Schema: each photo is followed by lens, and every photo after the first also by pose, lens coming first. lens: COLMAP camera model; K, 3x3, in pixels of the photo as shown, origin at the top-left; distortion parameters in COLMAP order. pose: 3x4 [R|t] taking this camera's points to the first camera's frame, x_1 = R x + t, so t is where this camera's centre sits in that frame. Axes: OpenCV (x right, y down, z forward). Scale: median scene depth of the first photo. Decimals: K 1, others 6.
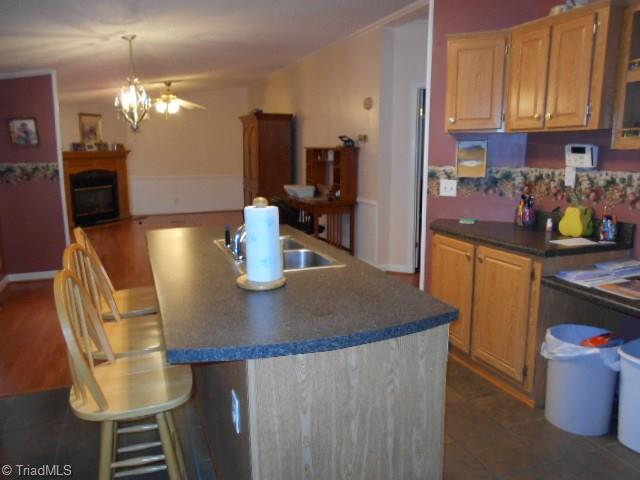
lens RADIAL K [[493.2, 0, 320.0], [0, 493.2, 240.0], [0, 0, 1]] dist [-0.031598, 0.003094]
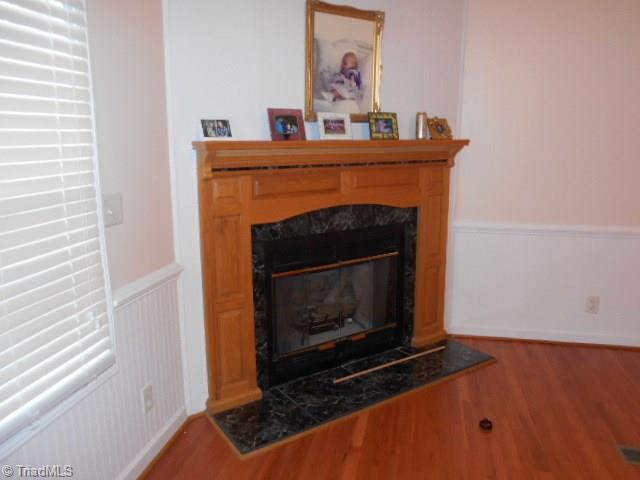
lens RADIAL K [[505.8, 0, 320.0], [0, 505.8, 240.0], [0, 0, 1]] dist [-0.096860, 0.126651]
pose [[0.833085, 0.106794, -0.542737, -0.310218], [-0.096822, 0.994191, 0.047006, -0.136752], [0.544605, 0.013389, 0.838586, 0.745519]]
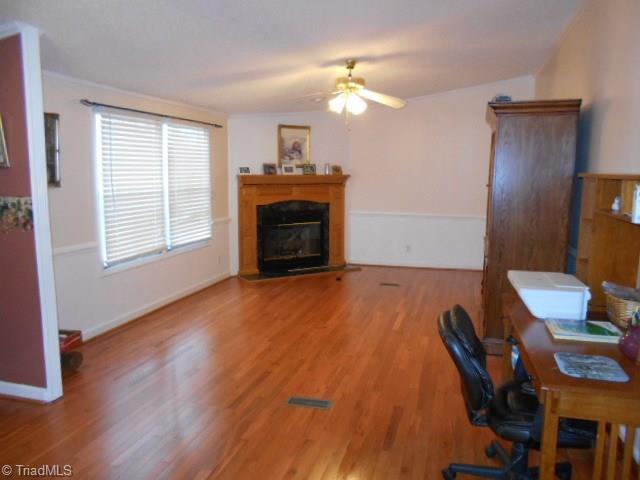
lens RADIAL K [[505.8, 0, 320.0], [0, 505.8, 240.0], [0, 0, 1]] dist [-0.096860, 0.126651]
pose [[0.794428, 0.082290, -0.601757, 0.034896], [-0.113294, 0.993467, -0.013712, -0.078292], [0.596698, 0.079068, 0.798561, 0.420883]]
